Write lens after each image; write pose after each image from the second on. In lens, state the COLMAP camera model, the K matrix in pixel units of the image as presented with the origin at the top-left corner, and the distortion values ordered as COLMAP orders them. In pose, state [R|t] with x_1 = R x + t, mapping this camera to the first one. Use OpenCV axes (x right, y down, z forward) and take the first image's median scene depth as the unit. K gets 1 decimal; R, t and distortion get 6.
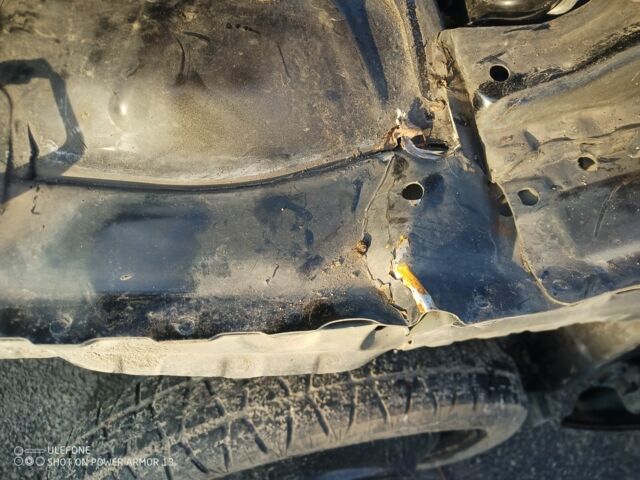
lens RADIAL K [[499.8, 0, 320.3], [0, 499.8, 239.8], [0, 0, 1]] dist [-0.010269, -0.009844]
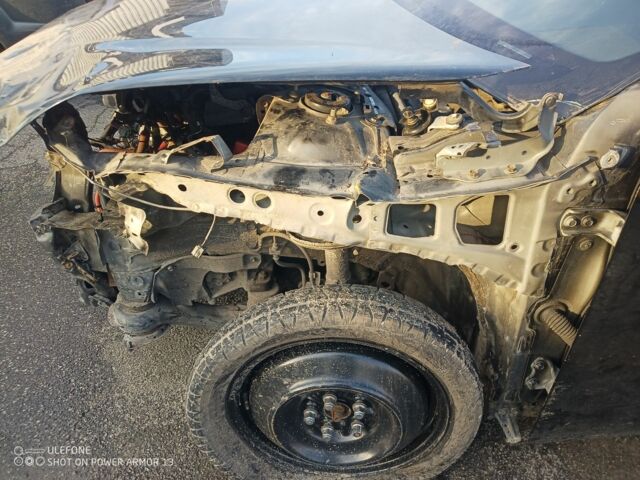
lens RADIAL K [[499.8, 0, 320.0], [0, 499.8, 240.0], [0, 0, 1]] dist [-0.010269, -0.009844]
pose [[0.966246, 0.084228, -0.243461, 0.682867], [-0.174591, 0.909015, -0.378431, 1.509874], [0.189435, 0.408163, 0.893038, -1.730310]]
